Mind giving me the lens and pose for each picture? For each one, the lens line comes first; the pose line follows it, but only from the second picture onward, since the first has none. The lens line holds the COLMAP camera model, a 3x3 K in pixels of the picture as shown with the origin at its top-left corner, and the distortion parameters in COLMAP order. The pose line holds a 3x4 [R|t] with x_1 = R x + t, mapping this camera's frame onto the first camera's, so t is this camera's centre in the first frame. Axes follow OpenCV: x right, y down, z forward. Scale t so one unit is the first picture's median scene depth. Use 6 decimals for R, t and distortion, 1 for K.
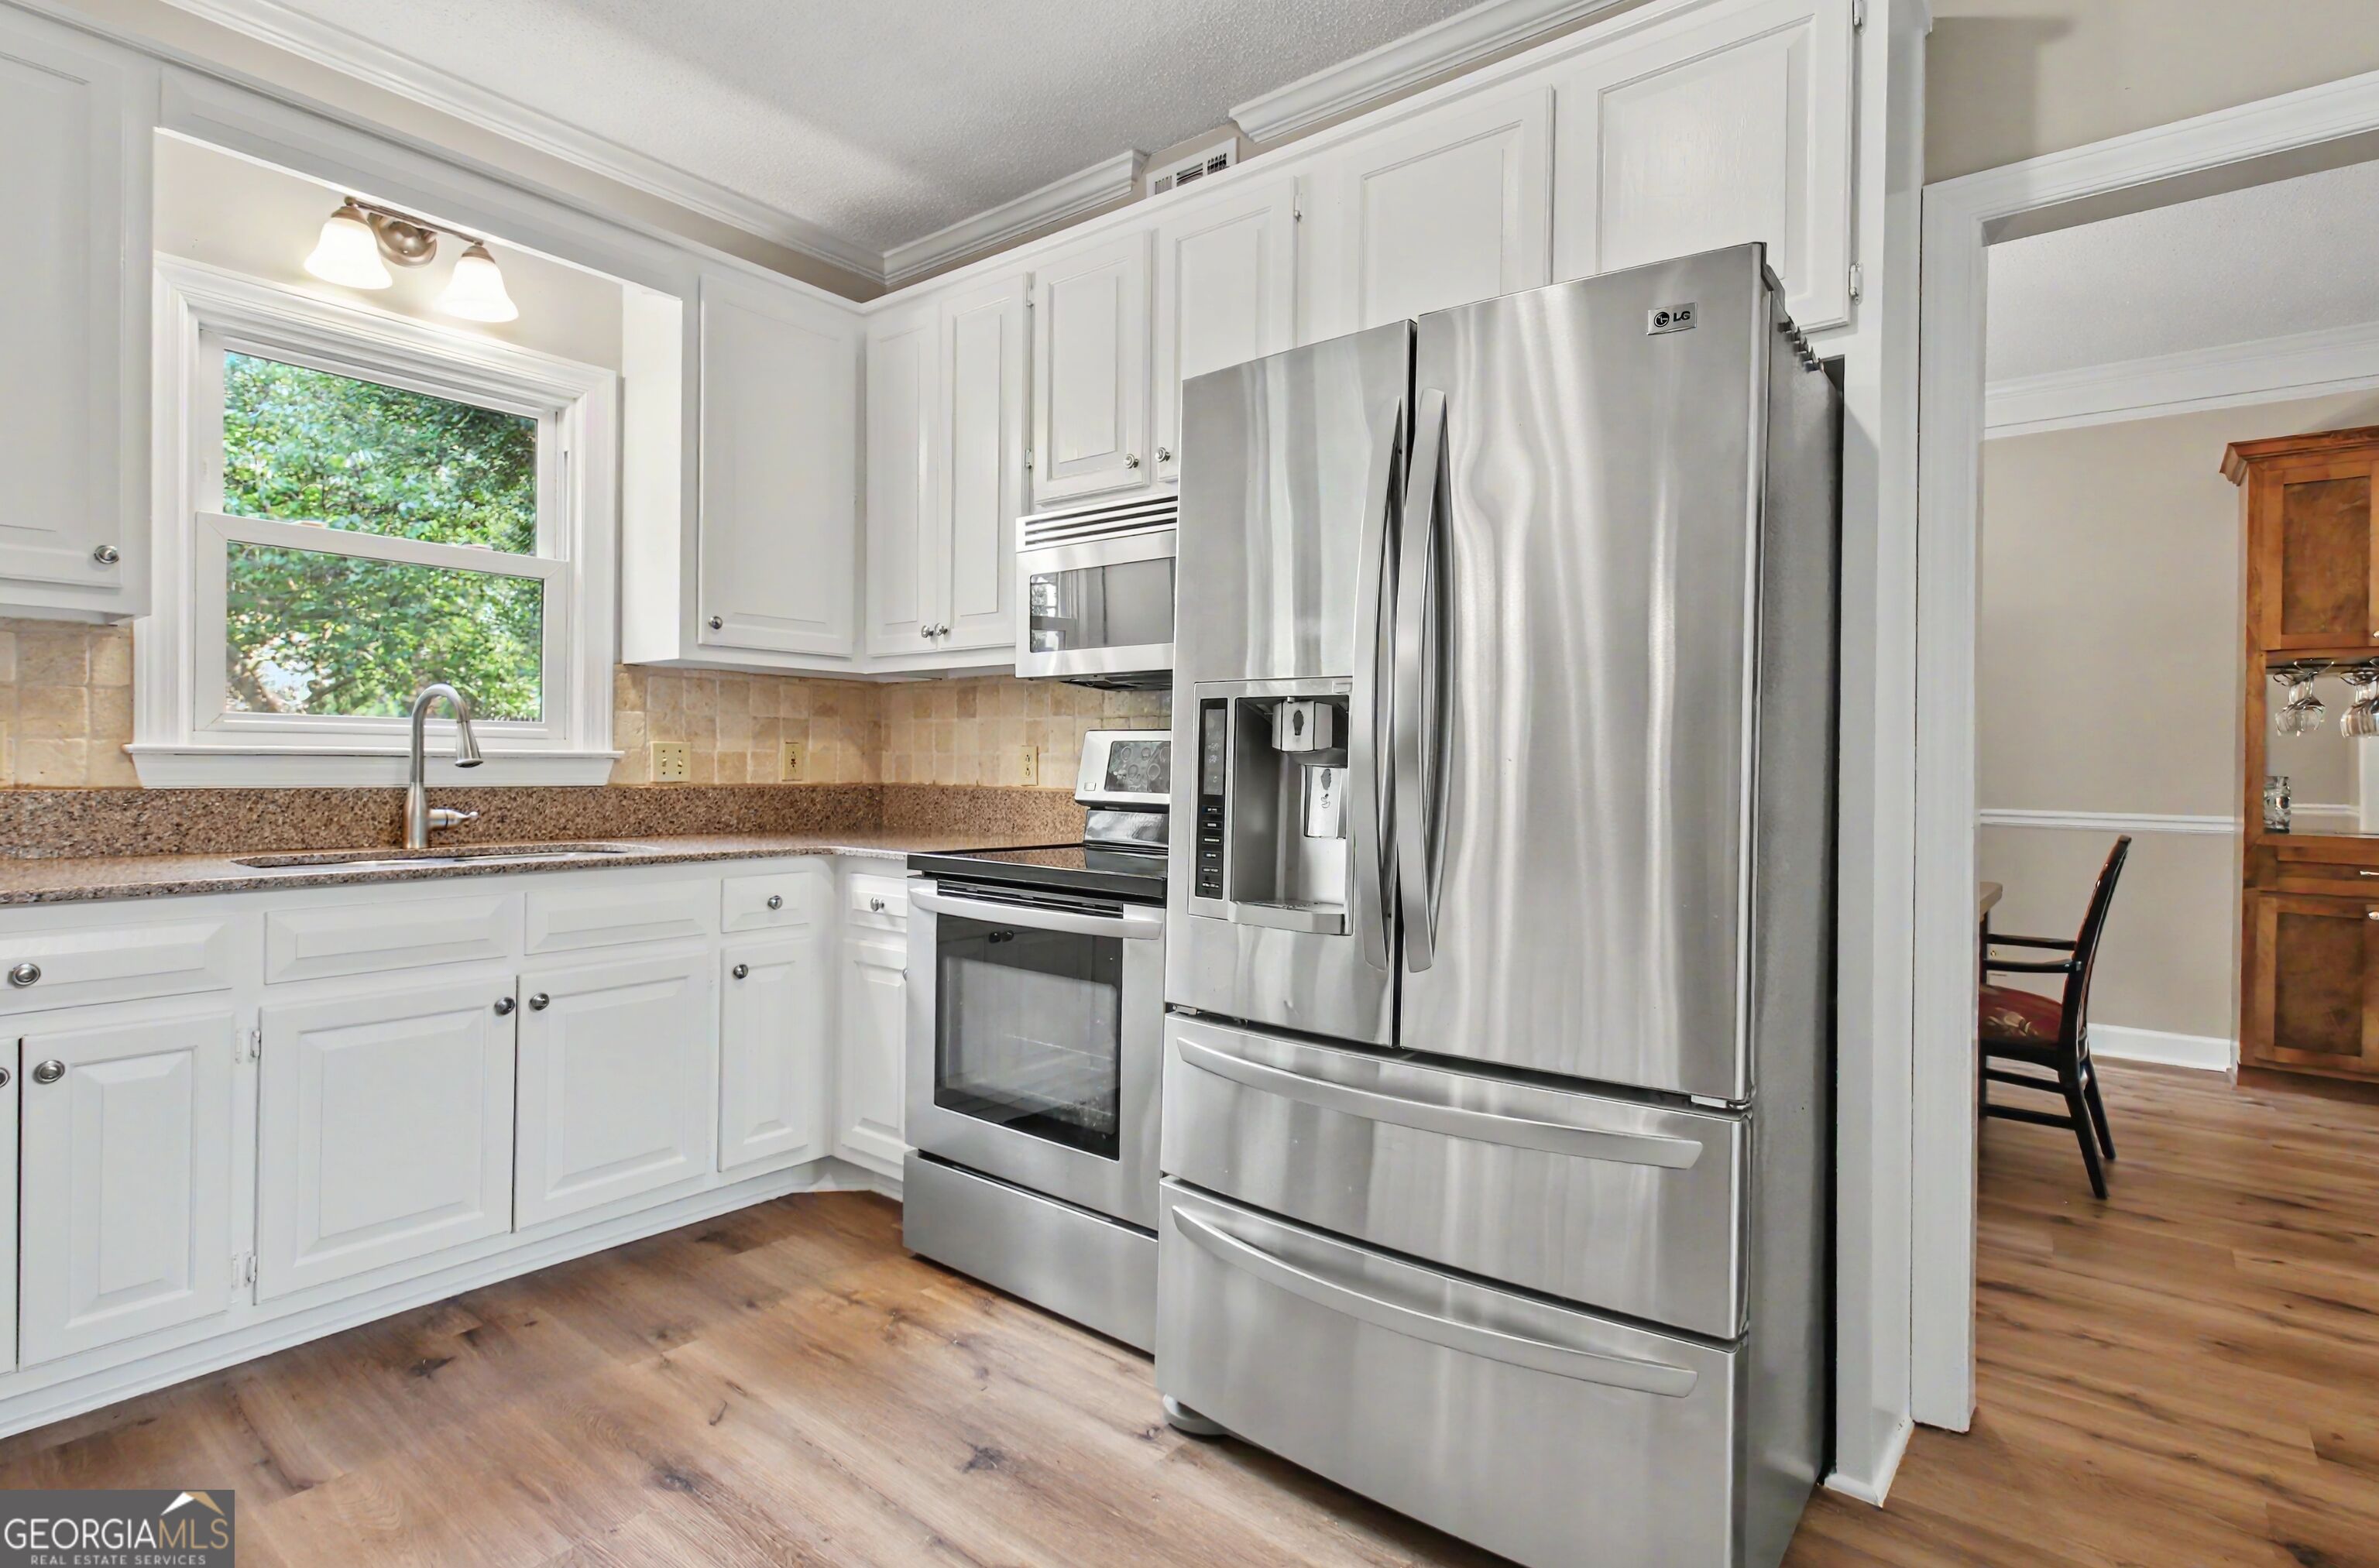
lens RADIAL K [[1146.8, 0, 1202.6], [0, 1146.8, 758.7], [0, 0, 1]] dist [-0.002462, 0.002462]
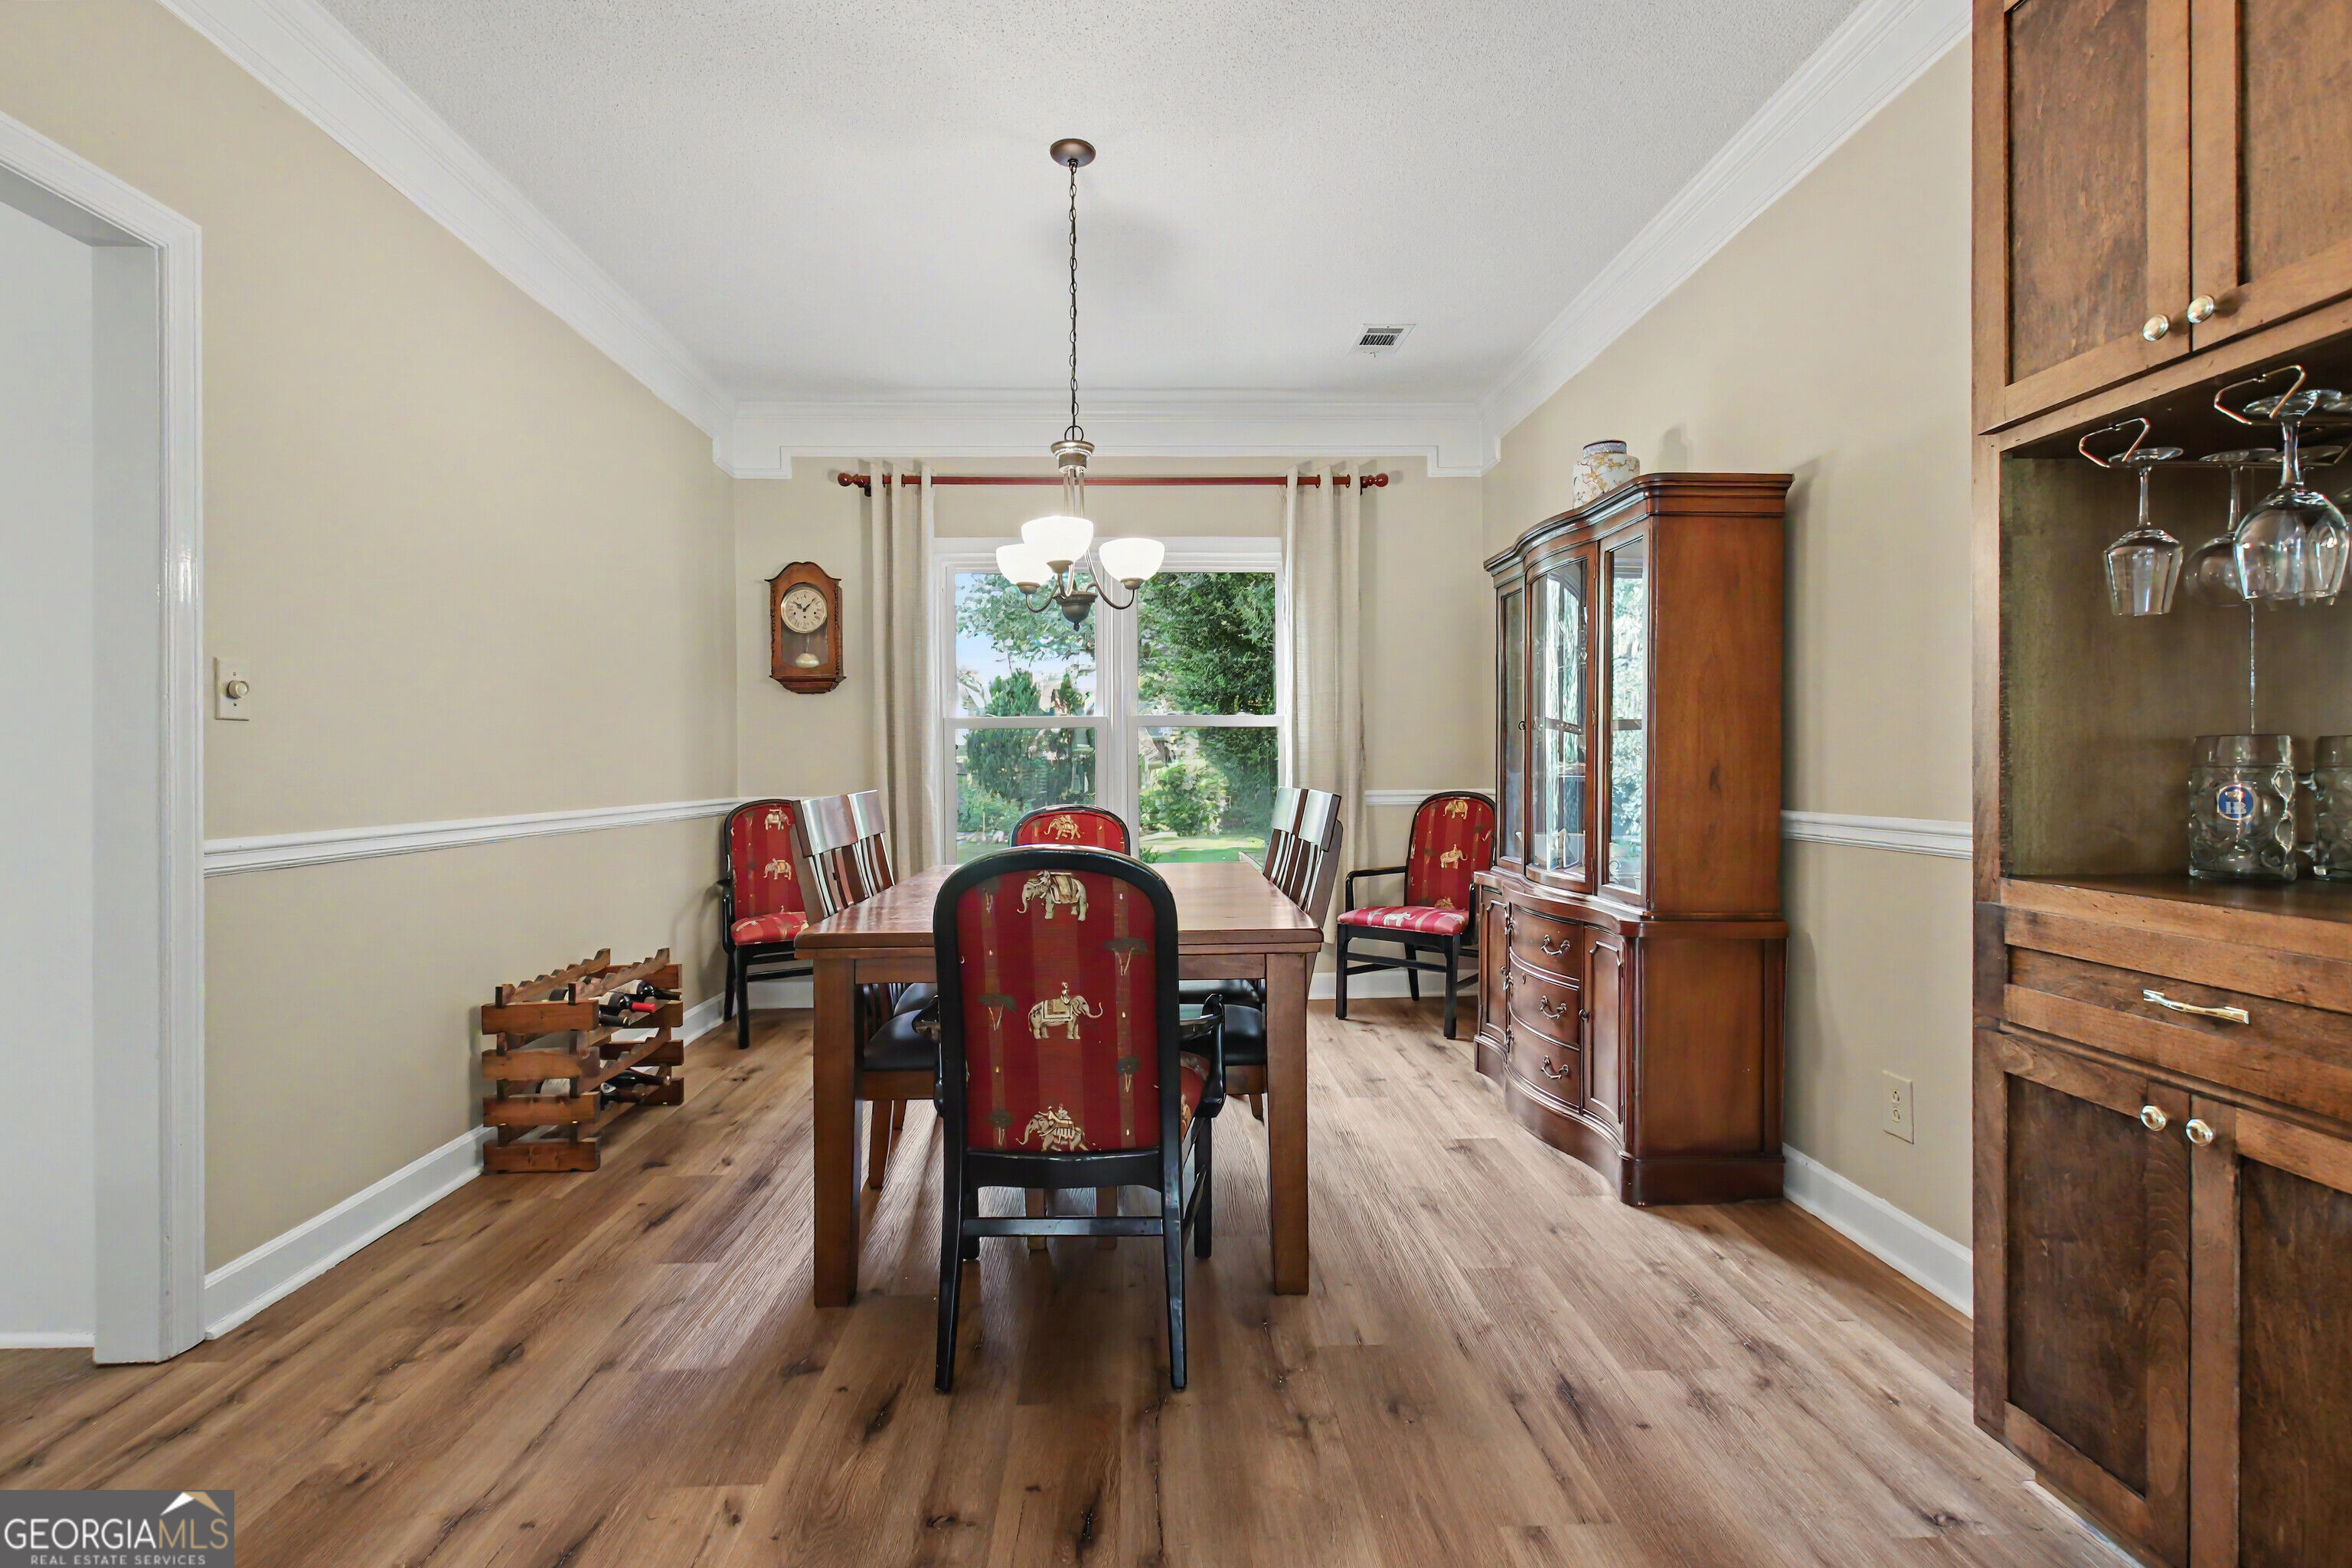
lens RADIAL K [[1133.9, 0, 1219.7], [0, 1133.9, 757.9], [0, 0, 1]] dist [-0.002462, 0.002462]
pose [[0.659762, -0.022592, -0.751135, 1.356846], [0.016058, 0.999744, -0.015965, 0.032500], [0.751303, -0.001529, 0.659956, 0.678175]]
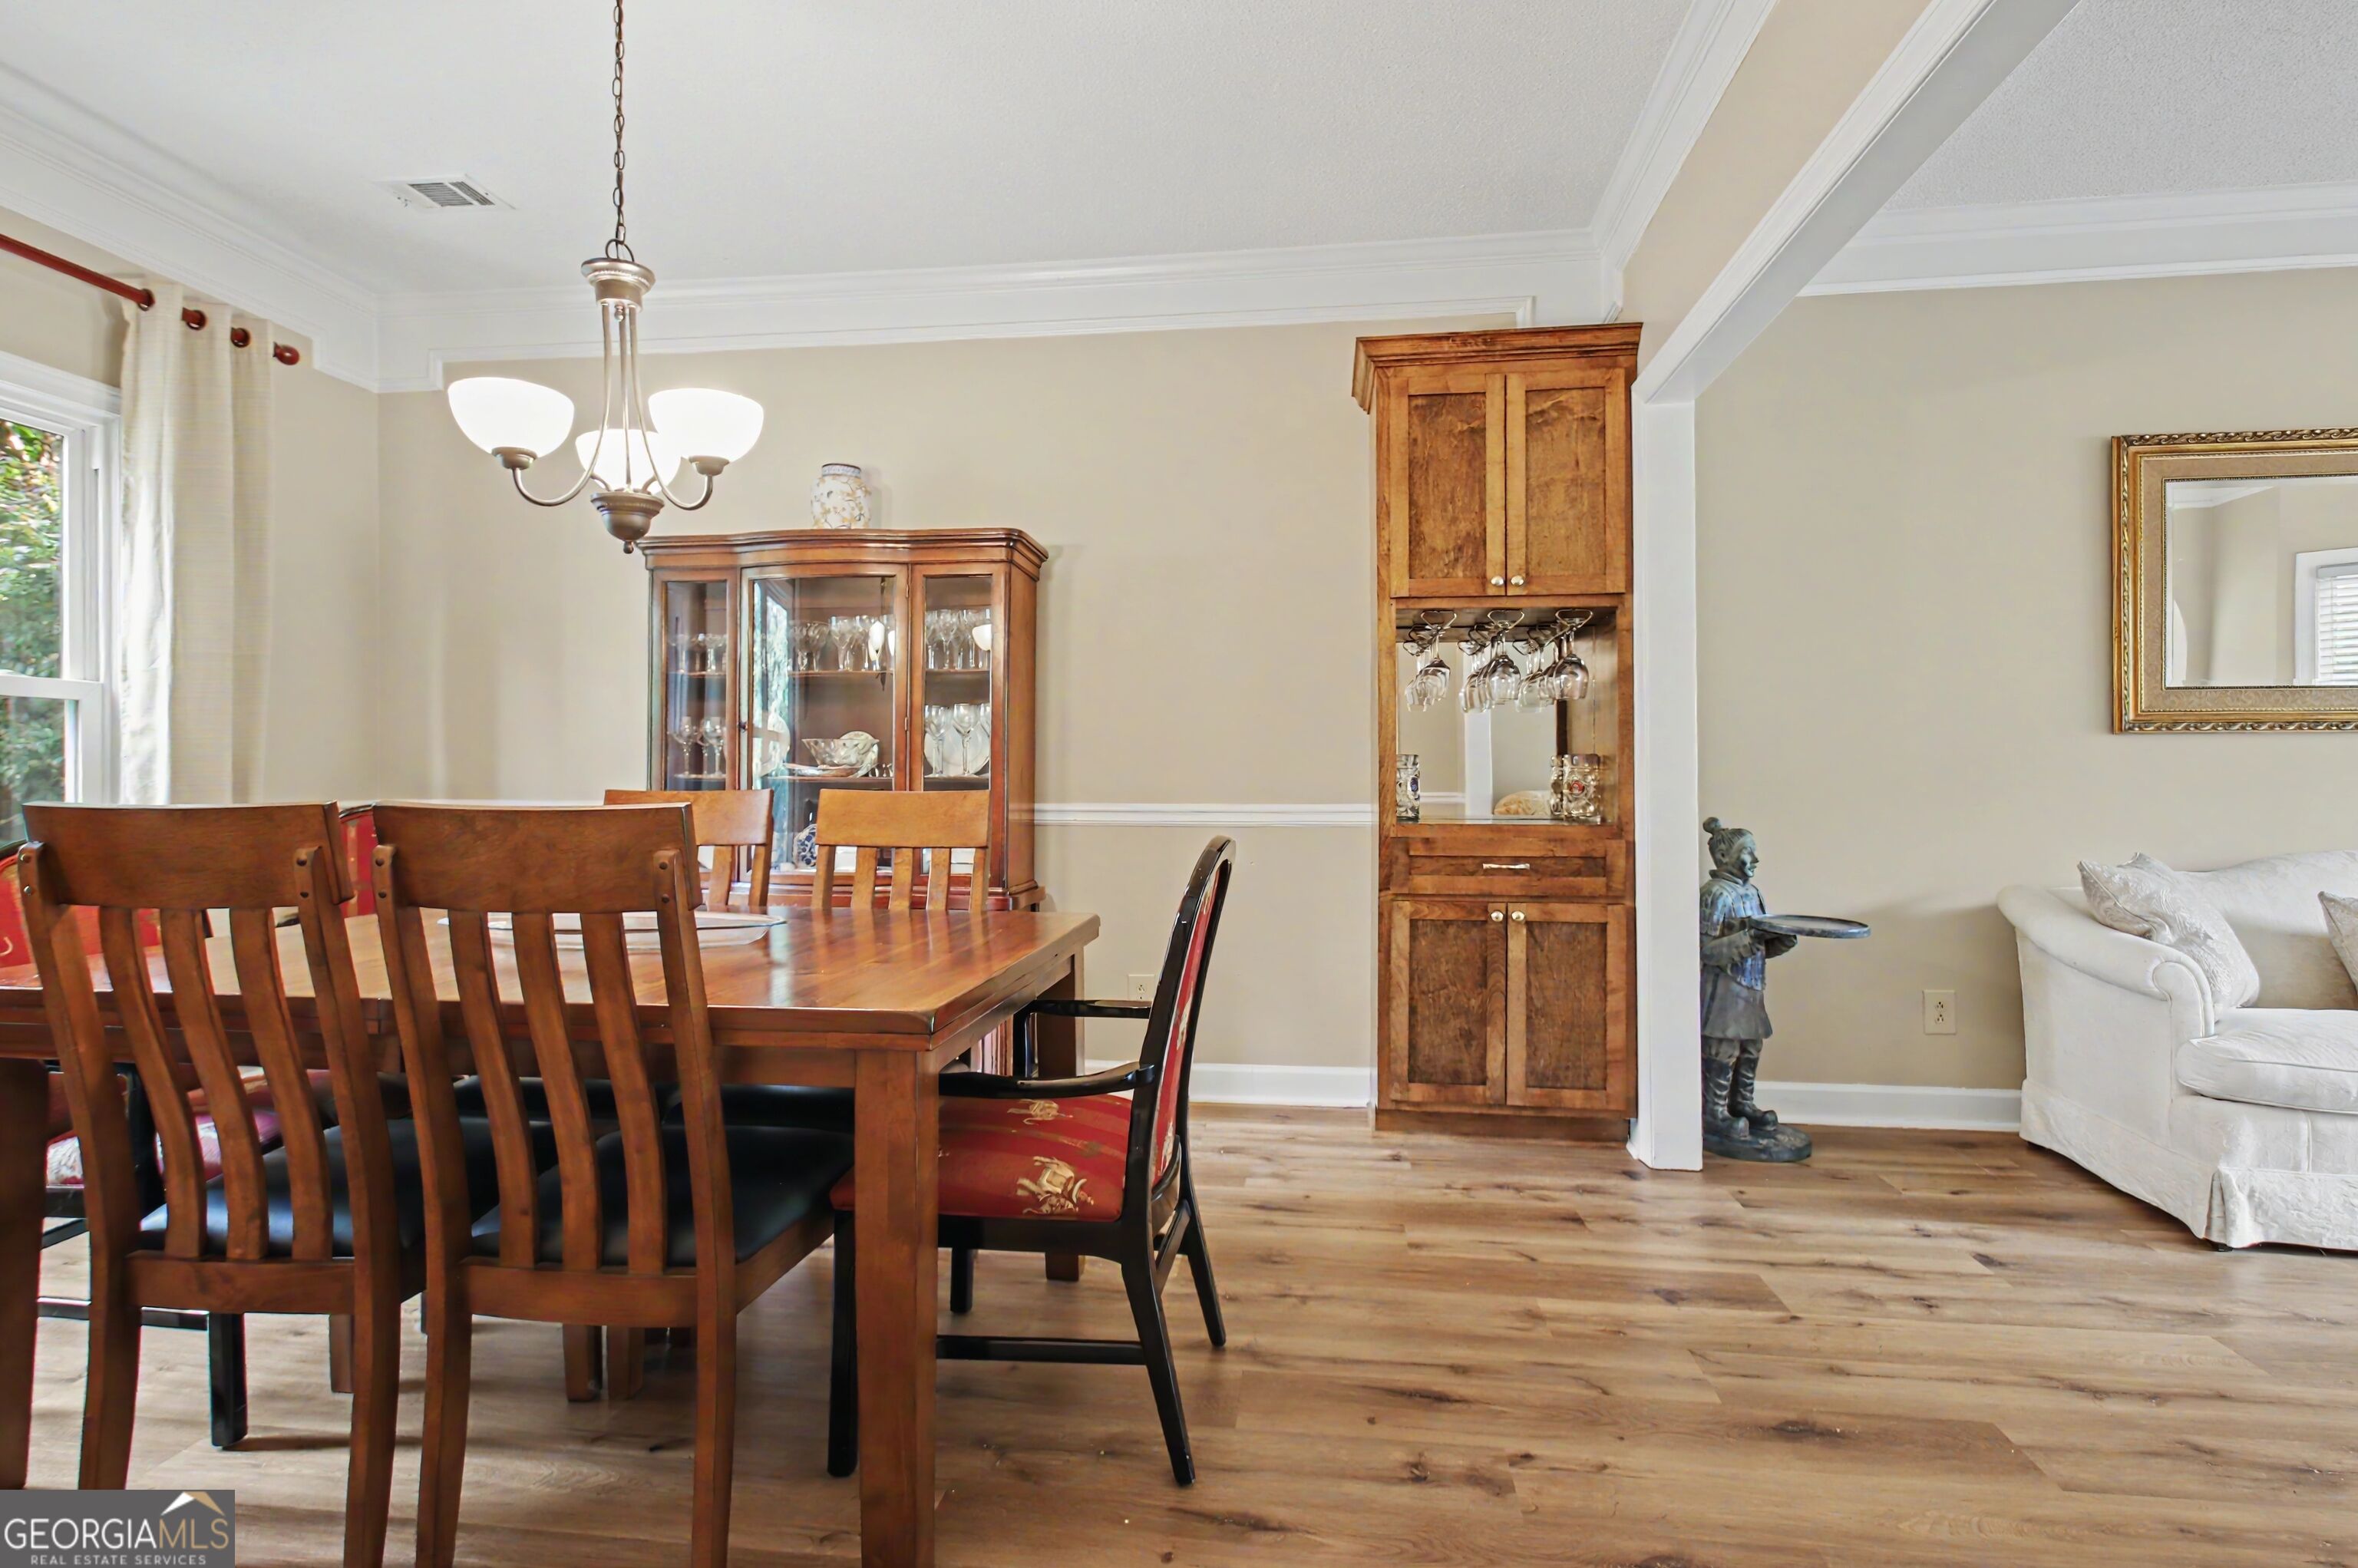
lens RADIAL K [[1136.7, 0, 1173.7], [0, 1136.7, 762.1], [0, 0, 1]] dist [-0.002462, 0.002462]
pose [[0.851803, -0.006912, 0.523816, 0.479617], [0.011616, 0.999916, -0.005695, 0.032612], [-0.523733, 0.010936, 0.851812, 0.513455]]
